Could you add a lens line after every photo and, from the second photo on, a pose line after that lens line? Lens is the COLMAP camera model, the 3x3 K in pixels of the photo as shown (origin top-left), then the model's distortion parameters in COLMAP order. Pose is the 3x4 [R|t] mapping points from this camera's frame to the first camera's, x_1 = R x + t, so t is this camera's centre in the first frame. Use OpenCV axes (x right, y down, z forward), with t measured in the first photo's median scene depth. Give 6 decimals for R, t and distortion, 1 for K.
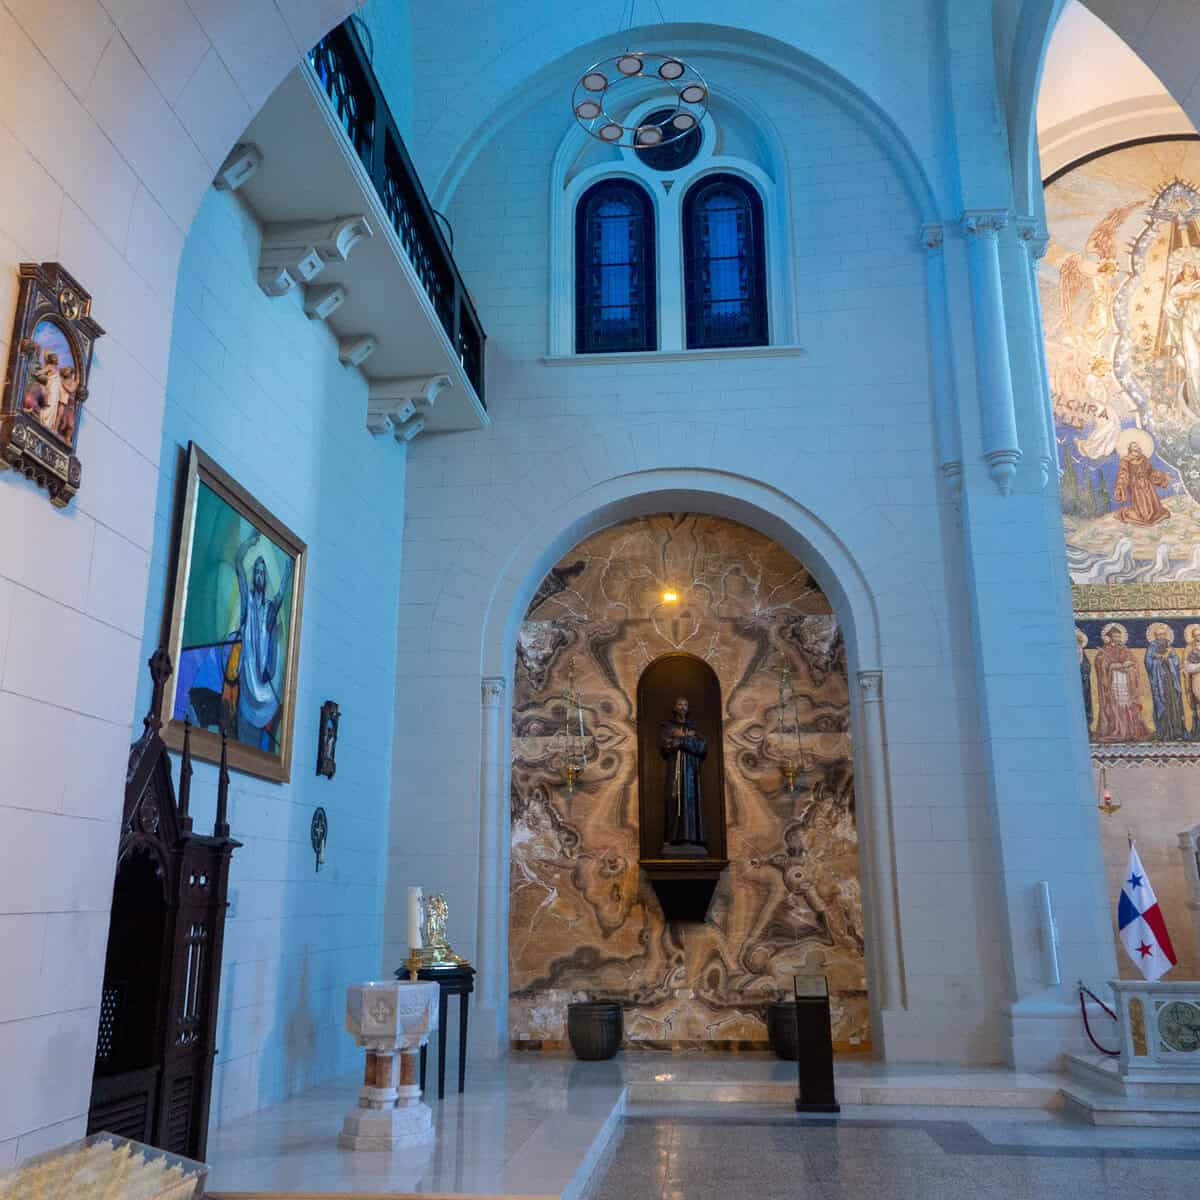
lens RADIAL K [[1141.7, 0, 596.8], [0, 1141.7, 598.4], [0, 0, 1]] dist [0.031280, 0.000000]
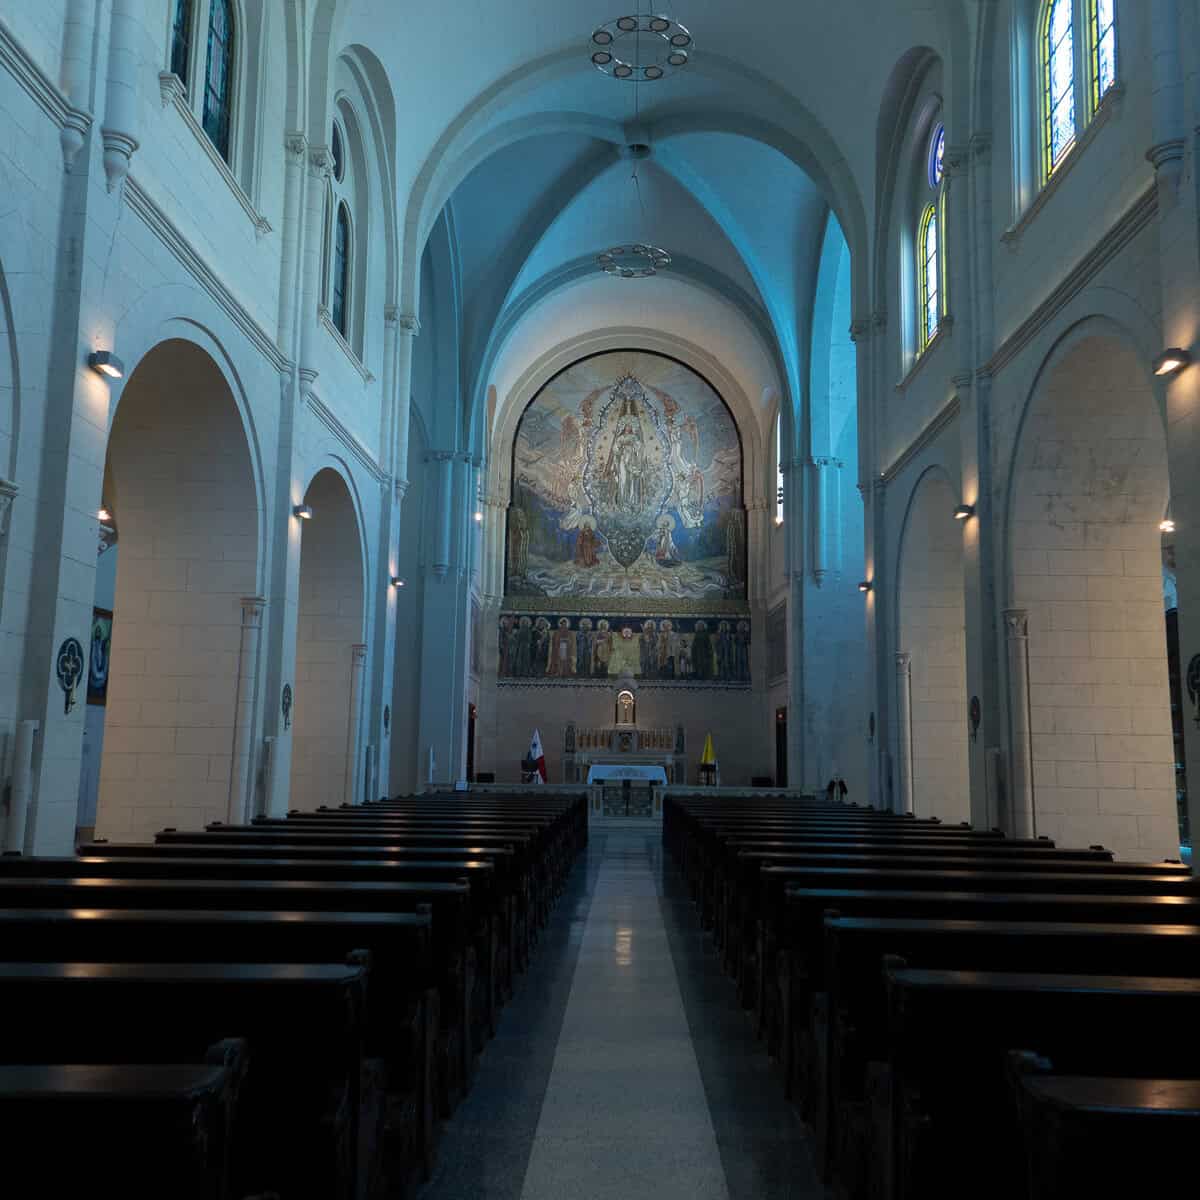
lens RADIAL K [[1141.7, 0, 604.5], [0, 1141.7, 601.2], [0, 0, 1]] dist [0.031280, 0.000000]
pose [[0.996810, 0.032685, 0.072810, 0.366114], [-0.042234, 0.990117, 0.133737, -0.265352], [-0.067719, -0.136385, 0.988339, -0.919157]]
